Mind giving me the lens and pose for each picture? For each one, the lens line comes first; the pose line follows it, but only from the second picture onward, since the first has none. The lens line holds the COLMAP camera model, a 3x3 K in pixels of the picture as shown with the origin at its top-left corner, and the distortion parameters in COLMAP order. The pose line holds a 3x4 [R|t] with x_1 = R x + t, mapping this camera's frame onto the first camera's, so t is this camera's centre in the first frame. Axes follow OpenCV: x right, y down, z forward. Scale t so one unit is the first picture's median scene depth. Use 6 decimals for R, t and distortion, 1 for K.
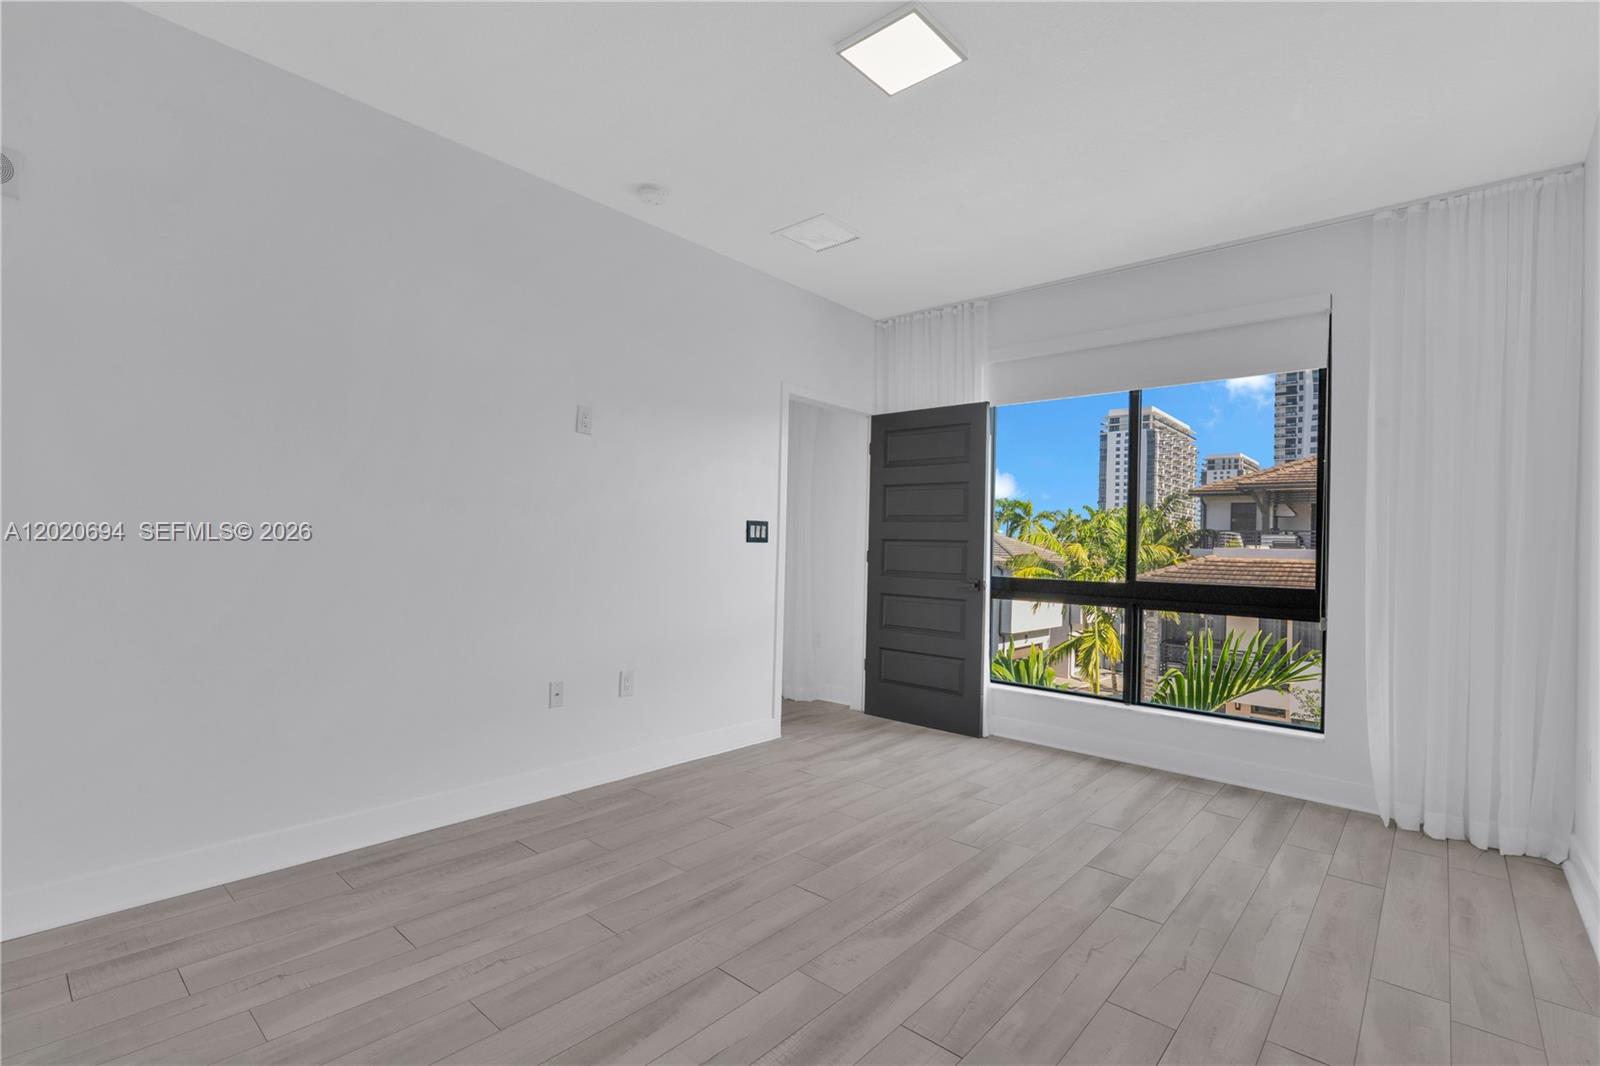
lens RADIAL K [[734.8, 0, 798.2], [0, 734.8, 538.5], [0, 0, 1]] dist [-0.001393, 0.001440]
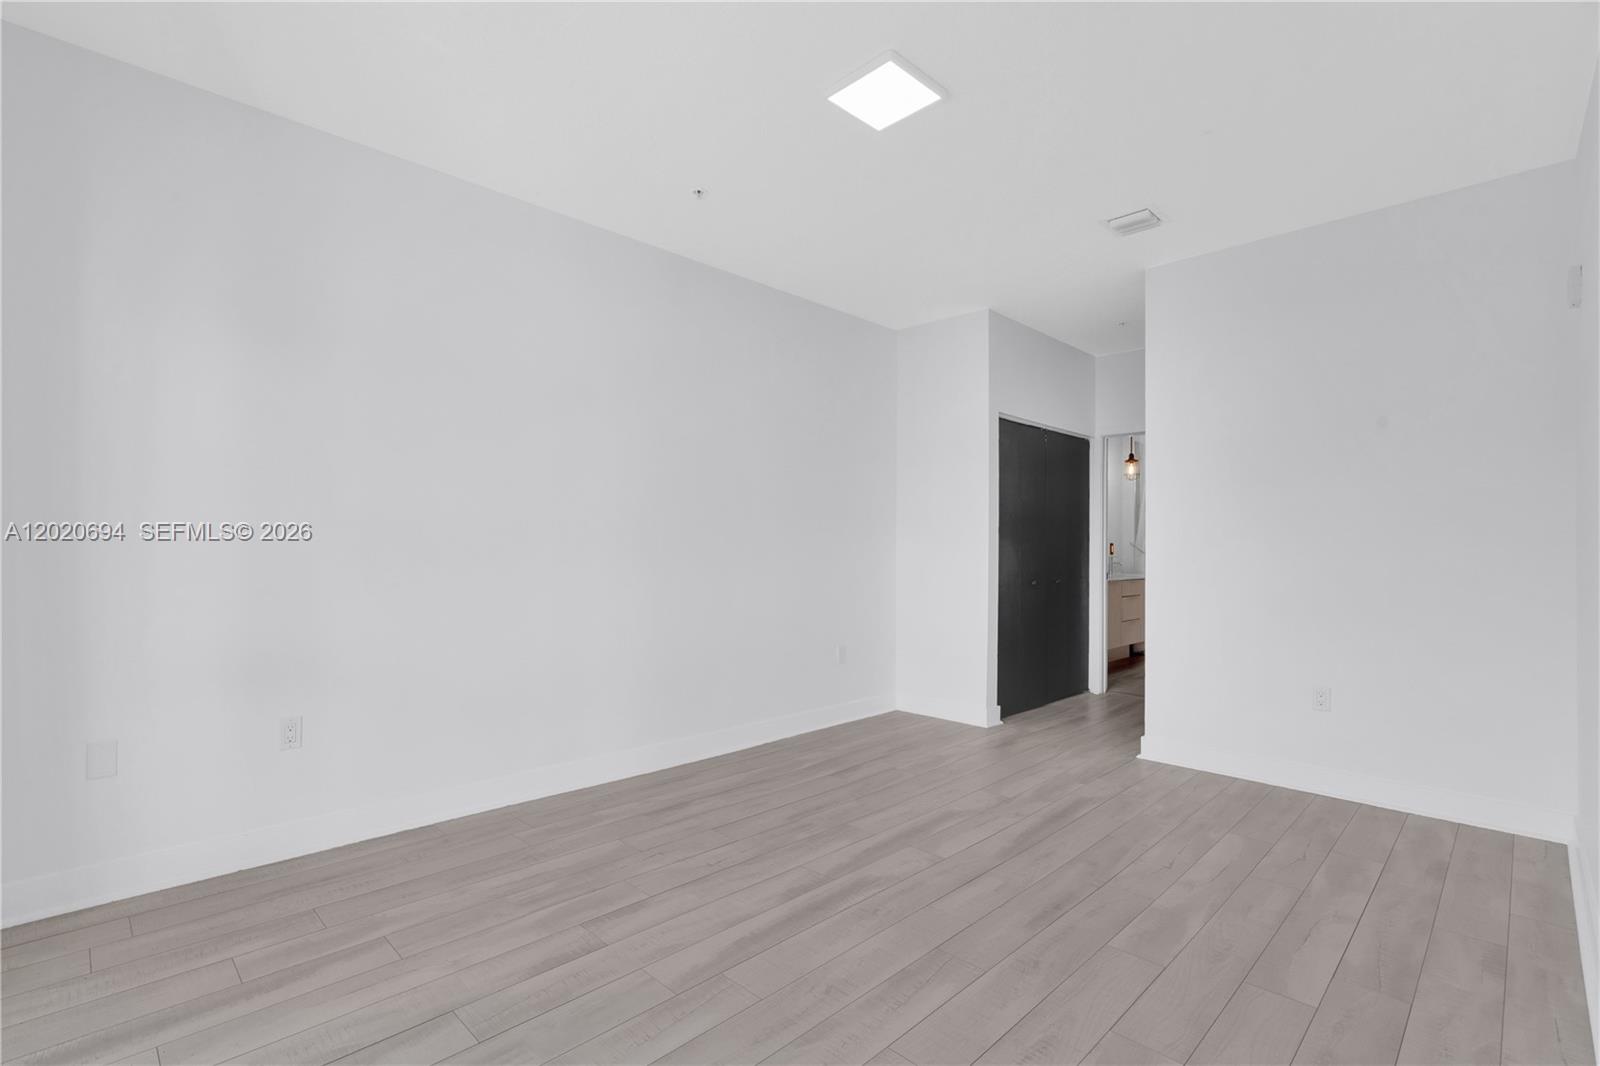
lens RADIAL K [[734.8, 0, 798.2], [0, 734.8, 538.5], [0, 0, 1]] dist [-0.001393, 0.001440]
pose [[-0.997462, -0.033393, 0.062882, 0.145536], [-0.034911, 0.999121, -0.023199, 0.020358], [-0.062052, -0.025336, -0.997751, 1.693477]]
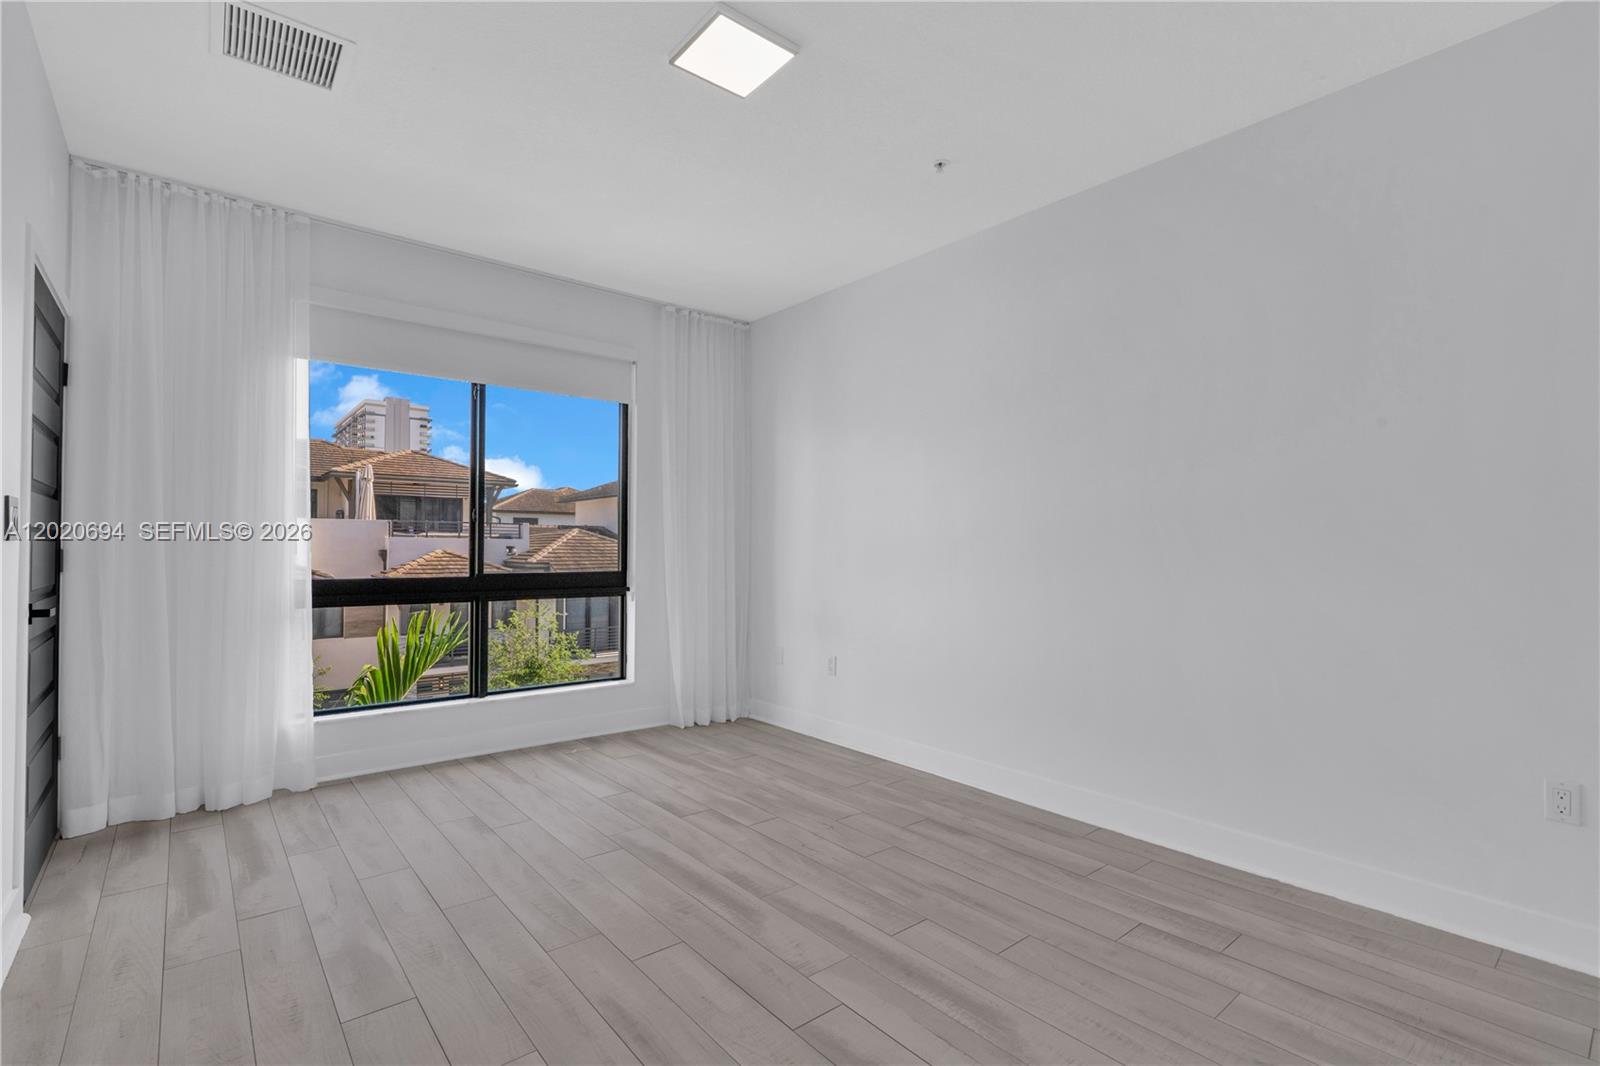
lens RADIAL K [[734.8, 0, 798.2], [0, 734.8, 538.5], [0, 0, 1]] dist [-0.001393, 0.001440]
pose [[0.152418, -0.010648, 0.988259, -0.688389], [-0.012502, 0.999841, 0.012701, -0.012891], [-0.988237, -0.014291, 0.152261, 0.611725]]
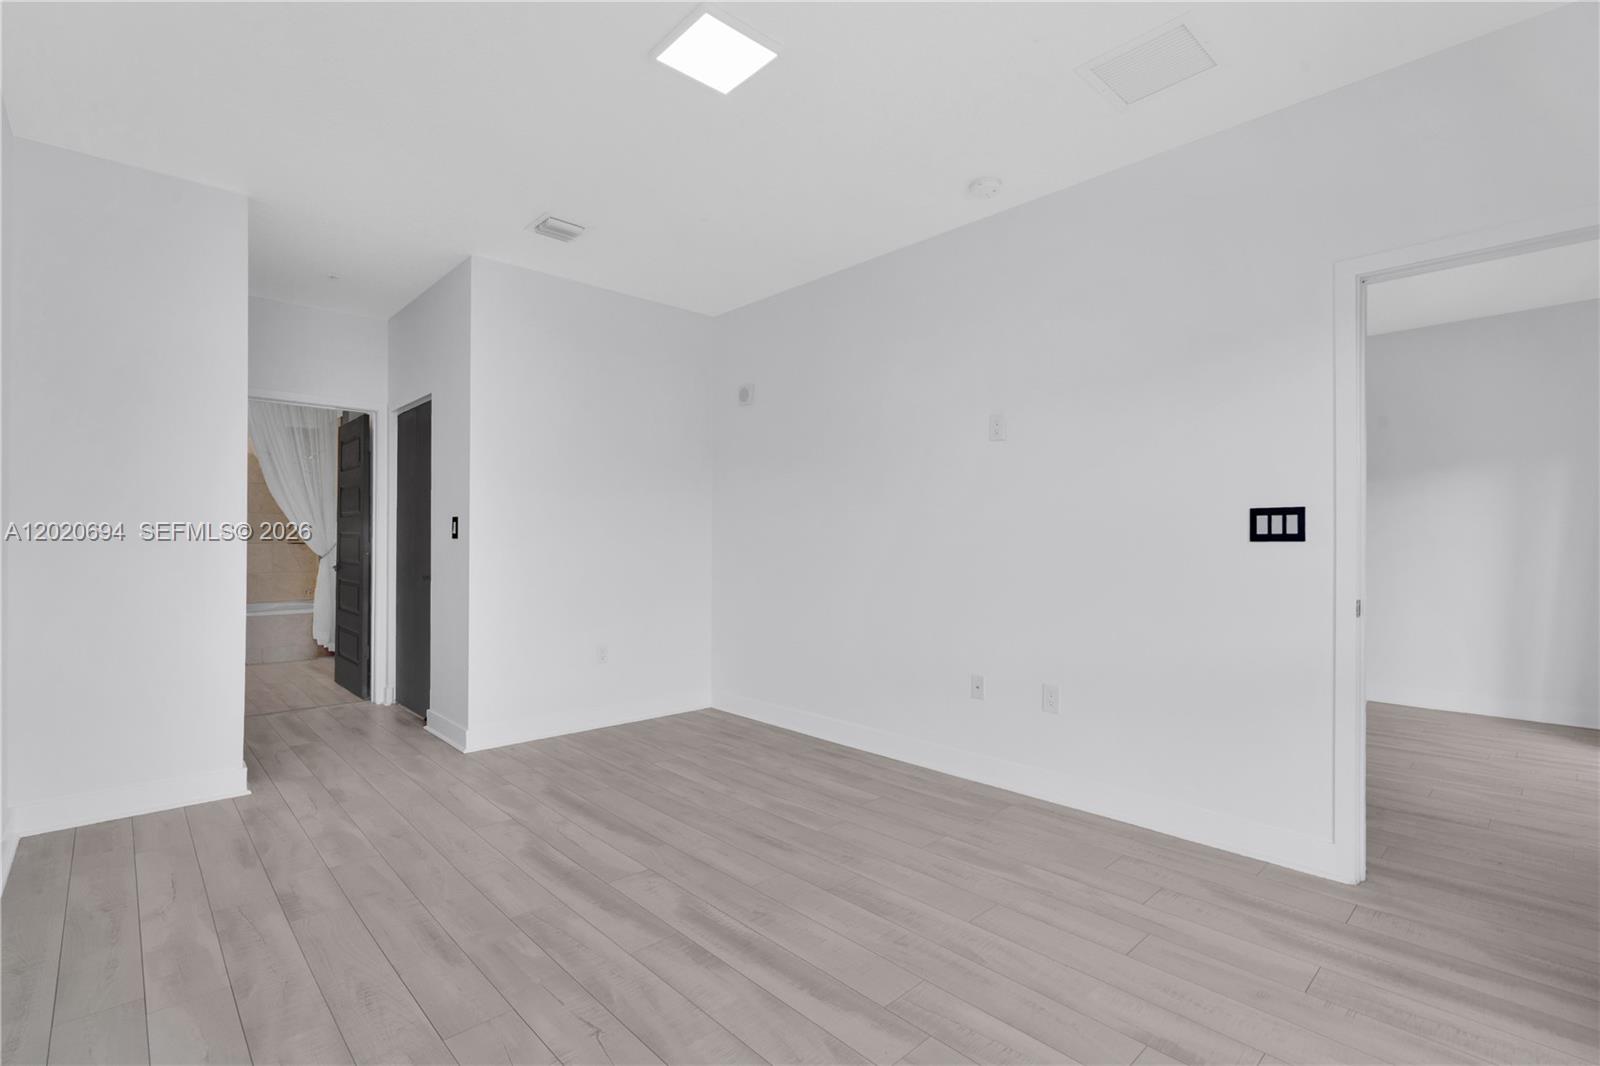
lens RADIAL K [[734.8, 0, 798.2], [0, 734.8, 538.5], [0, 0, 1]] dist [-0.001393, 0.001440]
pose [[-0.095489, -0.031302, -0.994938, 0.908693], [0.006085, 0.999468, -0.032028, 0.030371], [0.995412, -0.009113, -0.095248, 0.980455]]
